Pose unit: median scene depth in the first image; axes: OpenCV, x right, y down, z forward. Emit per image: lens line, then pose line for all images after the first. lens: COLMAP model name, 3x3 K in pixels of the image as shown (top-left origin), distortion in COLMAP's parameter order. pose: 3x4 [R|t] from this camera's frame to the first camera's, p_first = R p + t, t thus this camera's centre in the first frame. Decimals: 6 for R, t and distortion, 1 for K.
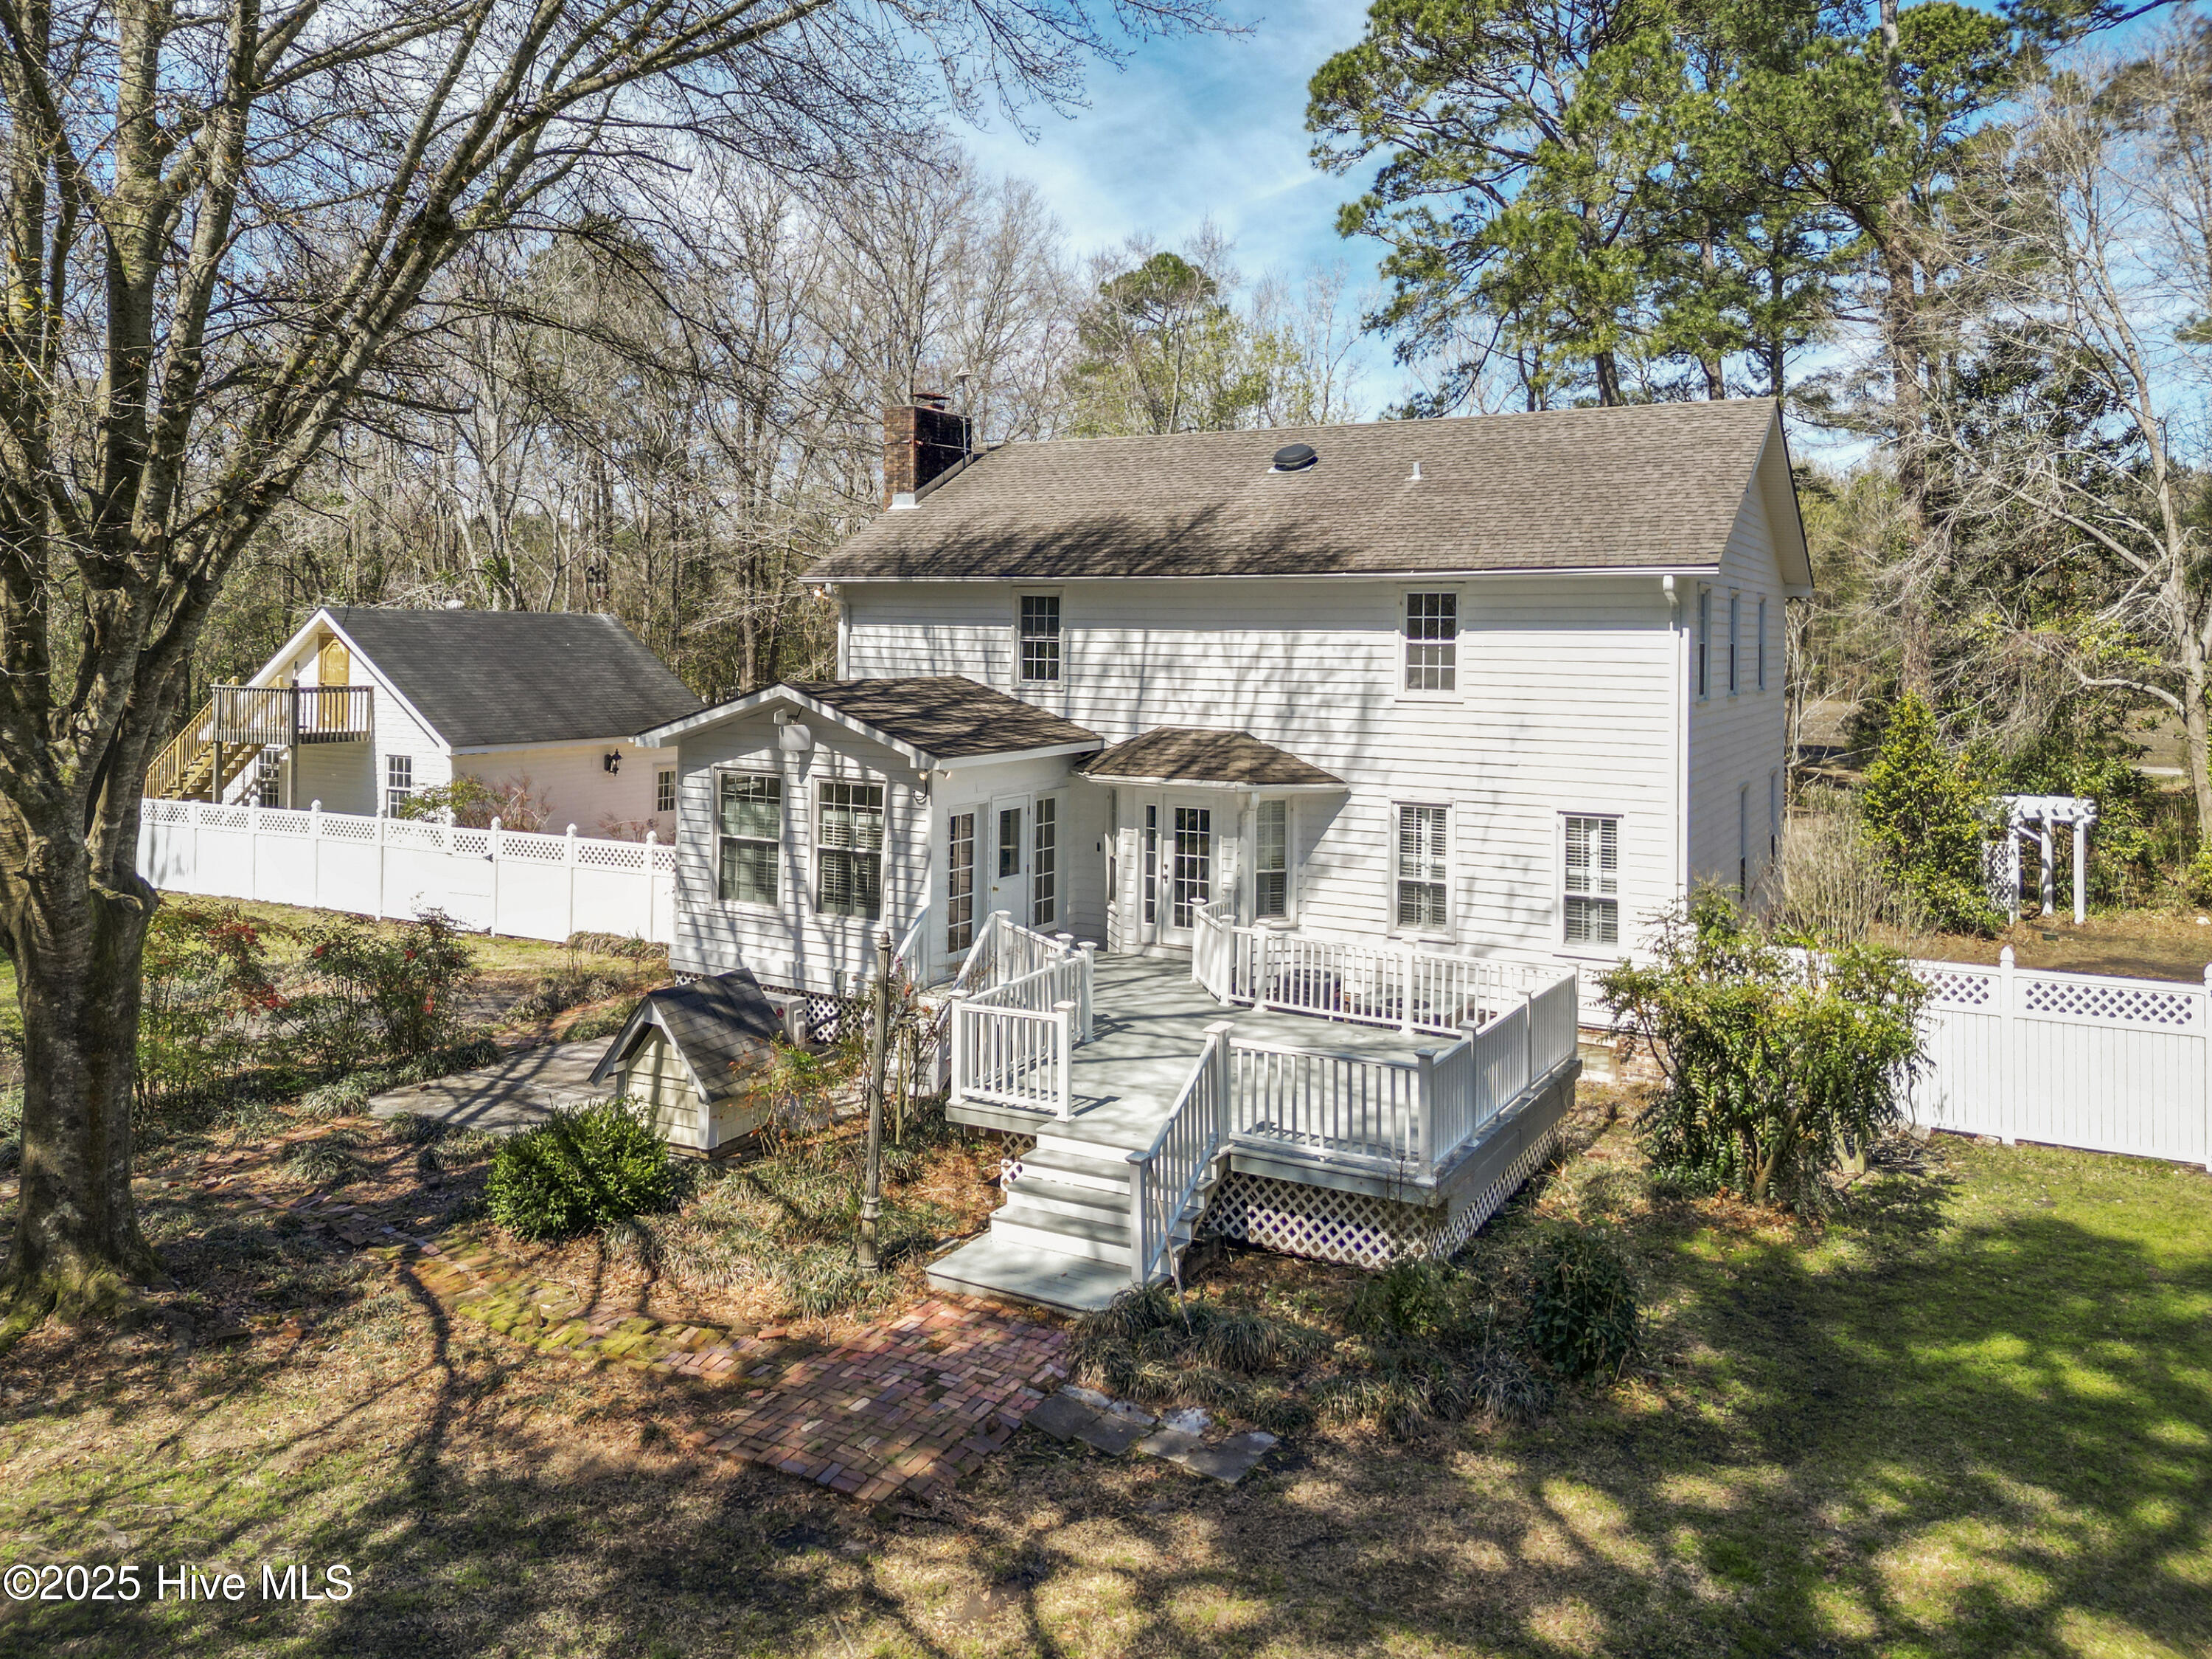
lens RADIAL K [[1542.5, 0, 1087.8], [0, 1542.5, 843.7], [0, 0, 1]] dist [0.062739, -0.061265]
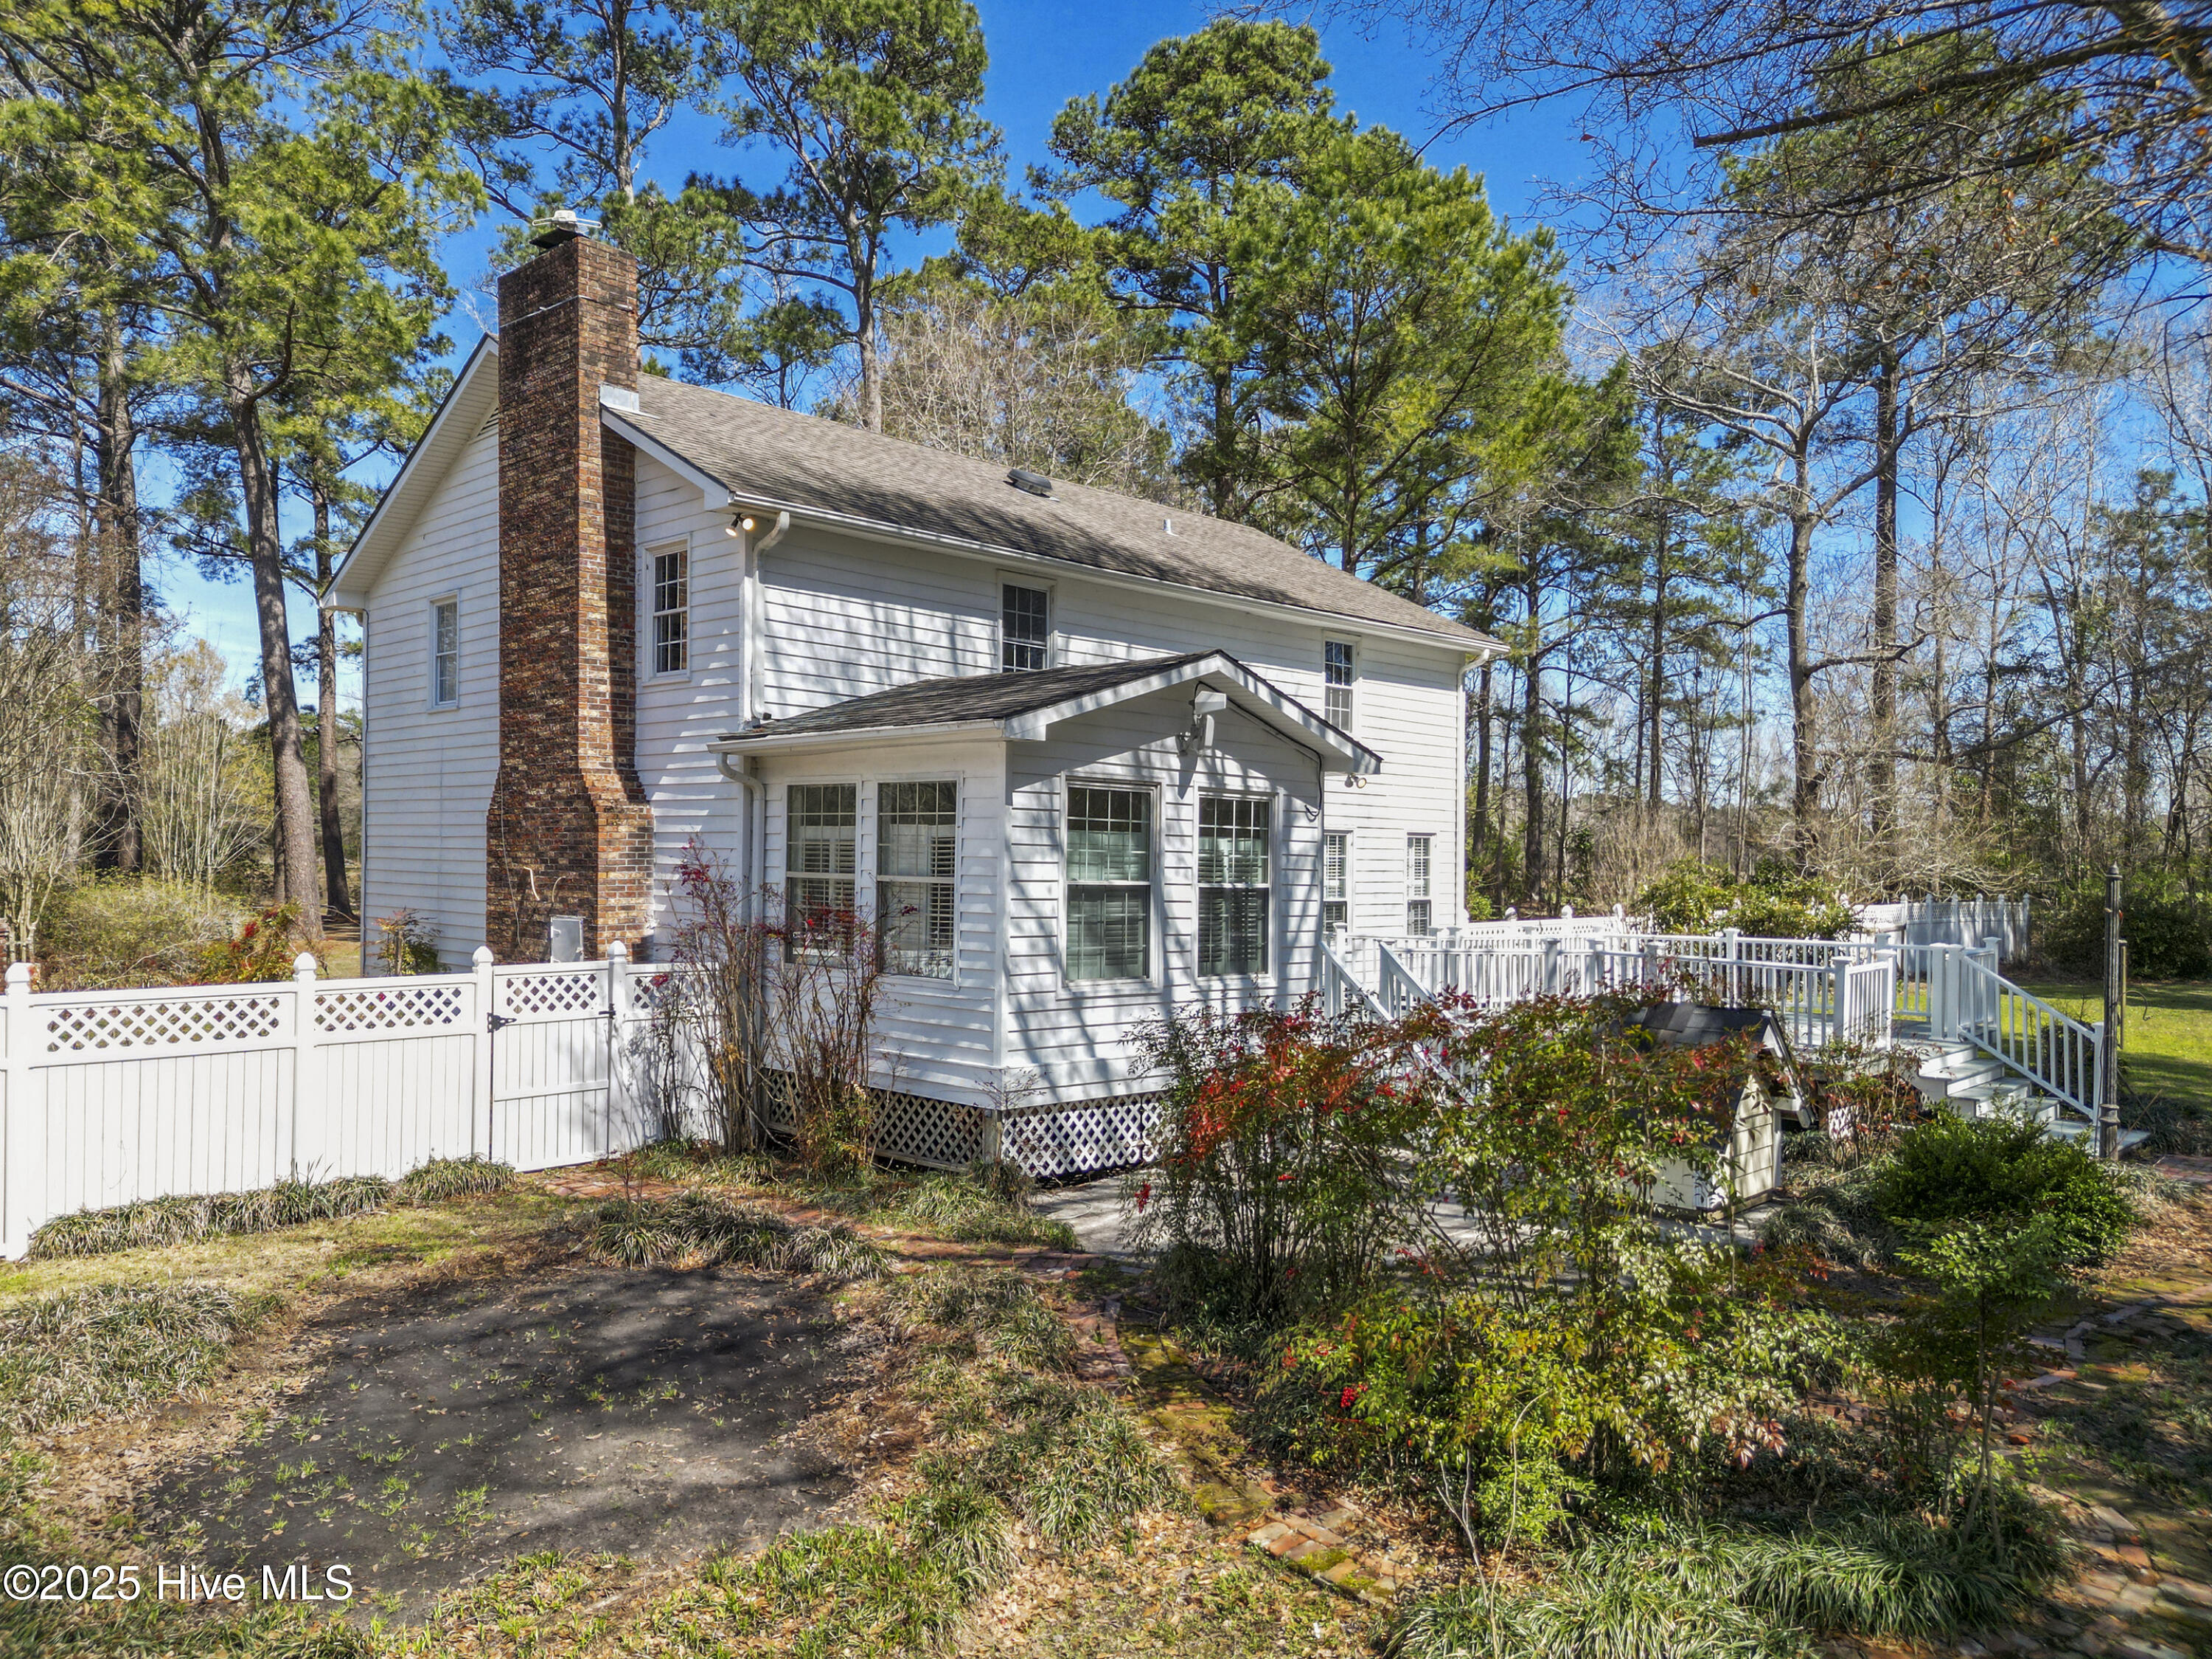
lens RADIAL K [[1542.5, 0, 1115.8], [0, 1542.5, 839.3], [0, 0, 1]] dist [0.062739, -0.061265]
pose [[0.258658, 0.004133, 0.965960, -0.840749], [0.119479, 0.992175, -0.036239, 0.000296], [-0.958551, 0.124786, 0.256140, 0.842263]]
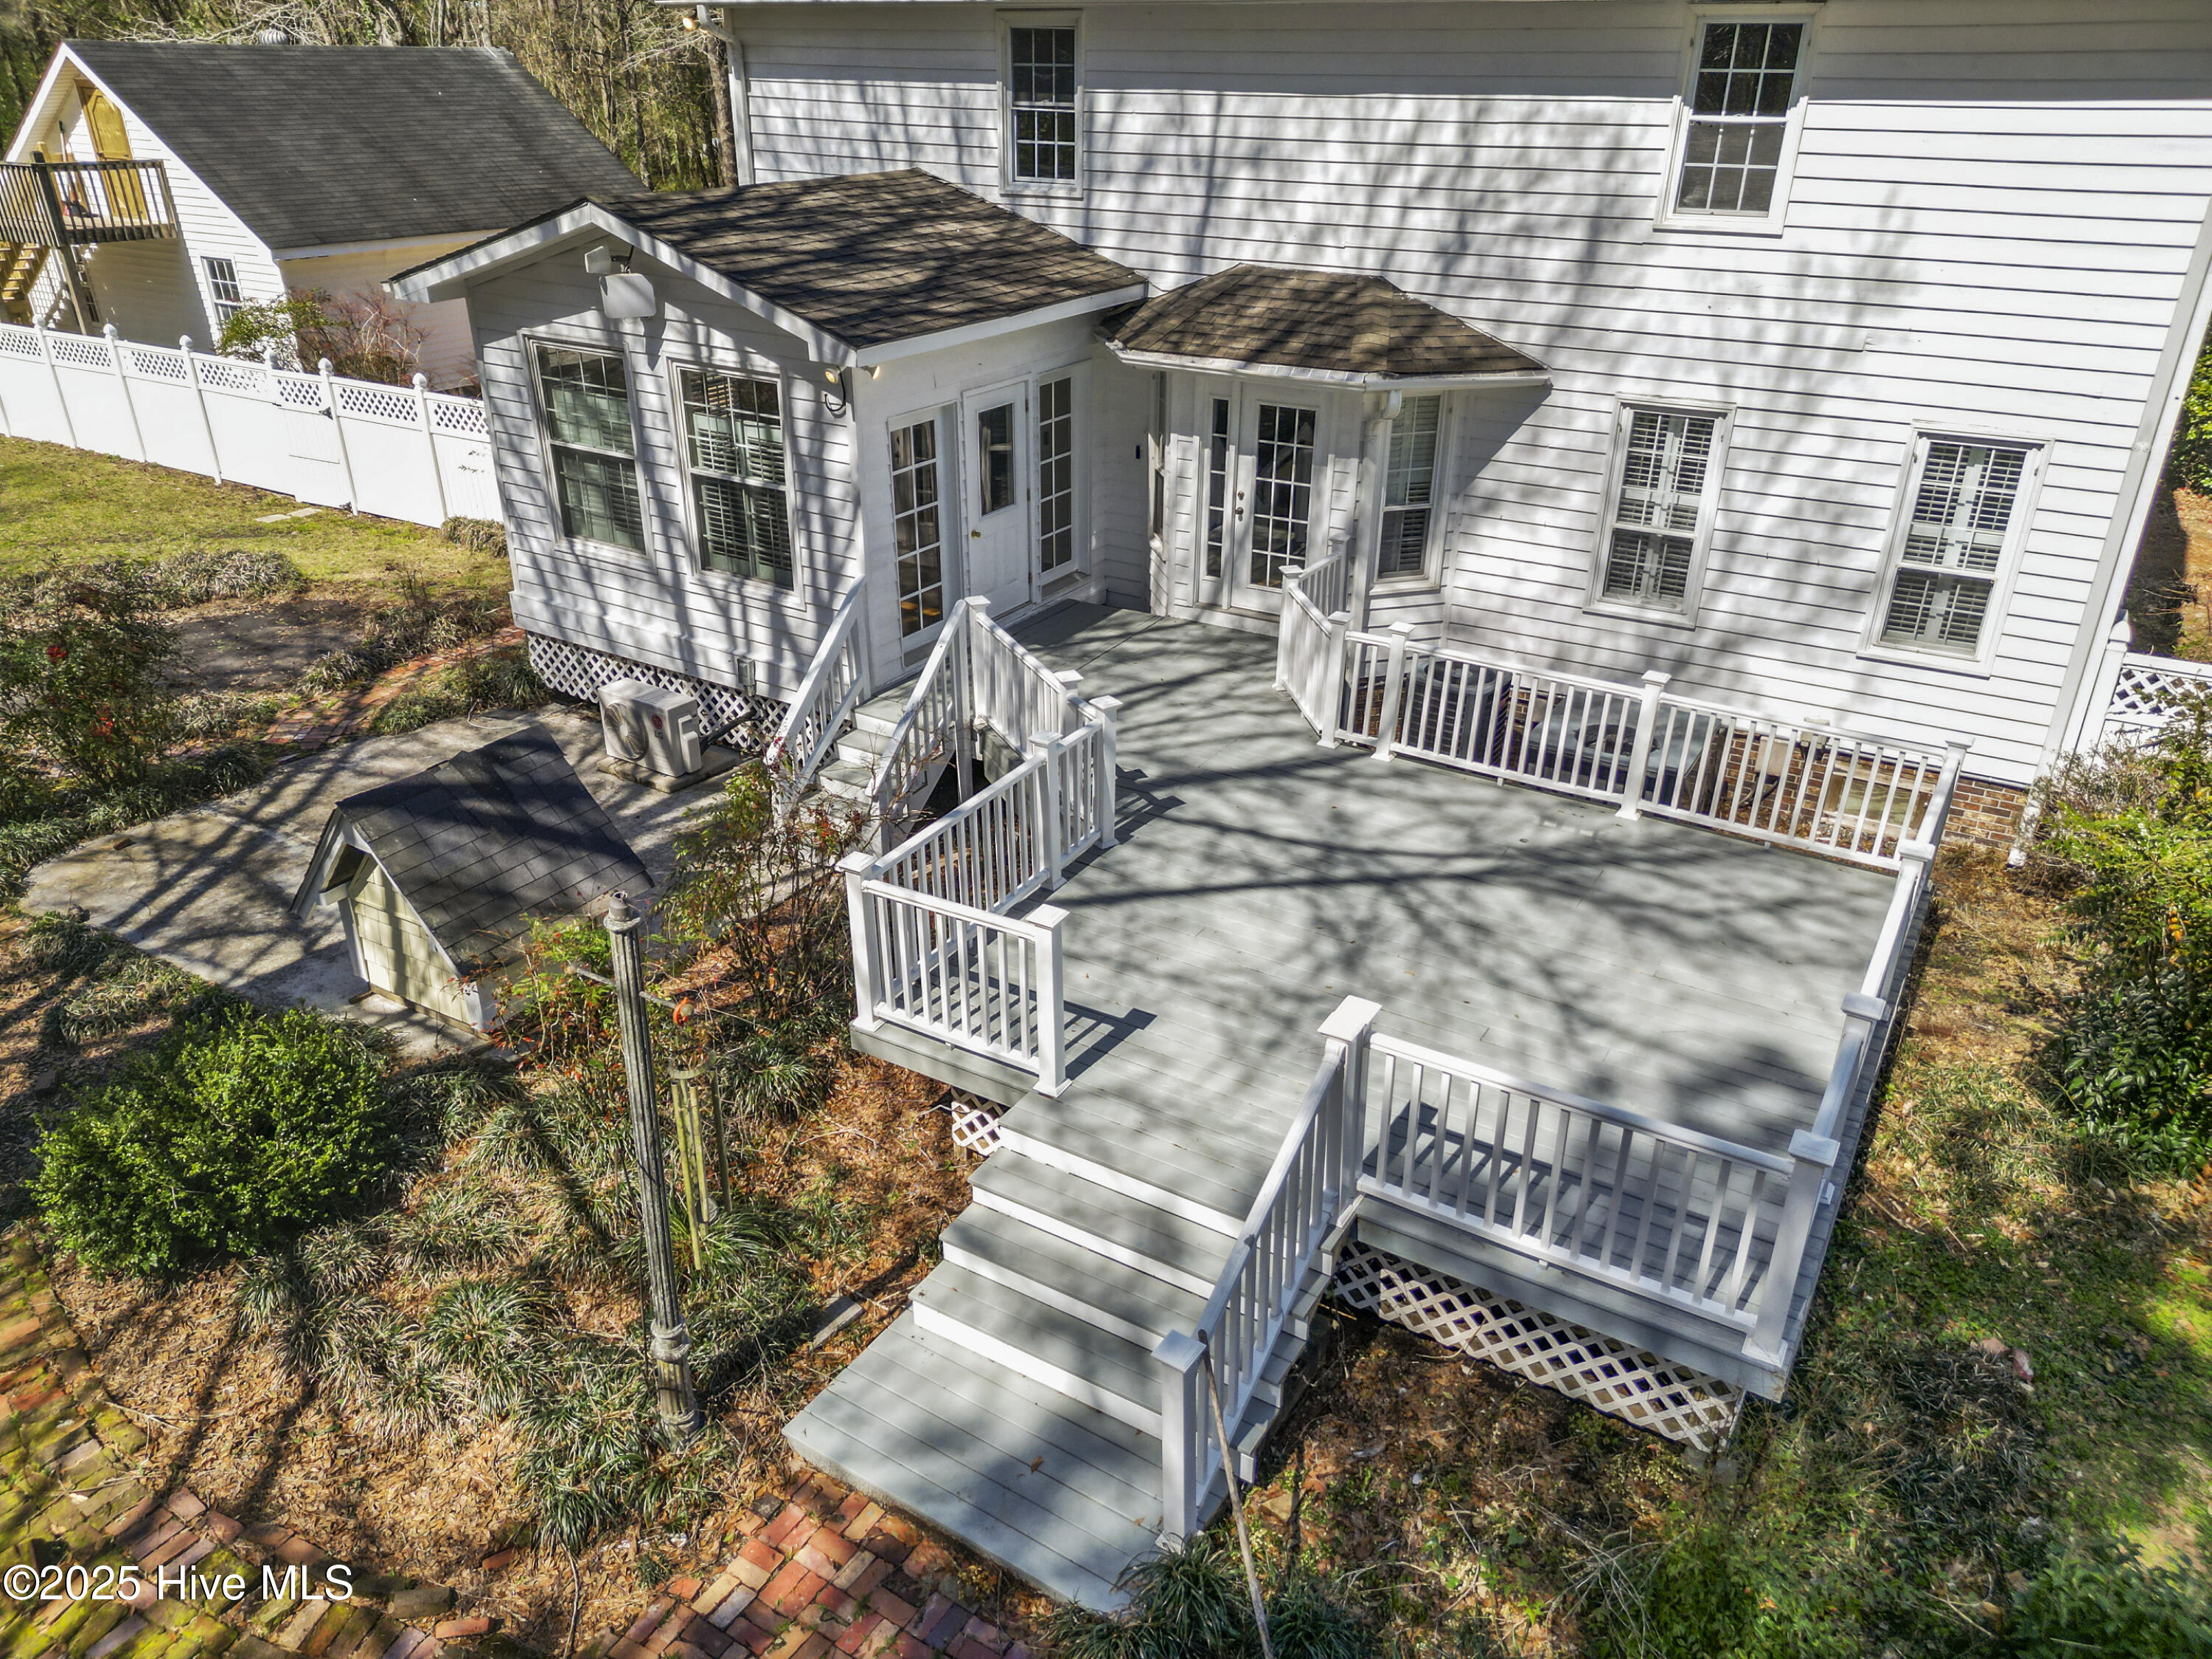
lens RADIAL K [[1542.5, 0, 1090.8], [0, 1542.5, 781.3], [0, 0, 1]] dist [0.062739, -0.061265]
pose [[0.999355, 0.010917, -0.034219, 0.012205], [-0.000285, 0.955070, 0.296380, -0.065063], [0.035917, -0.296179, 0.954457, 0.361501]]
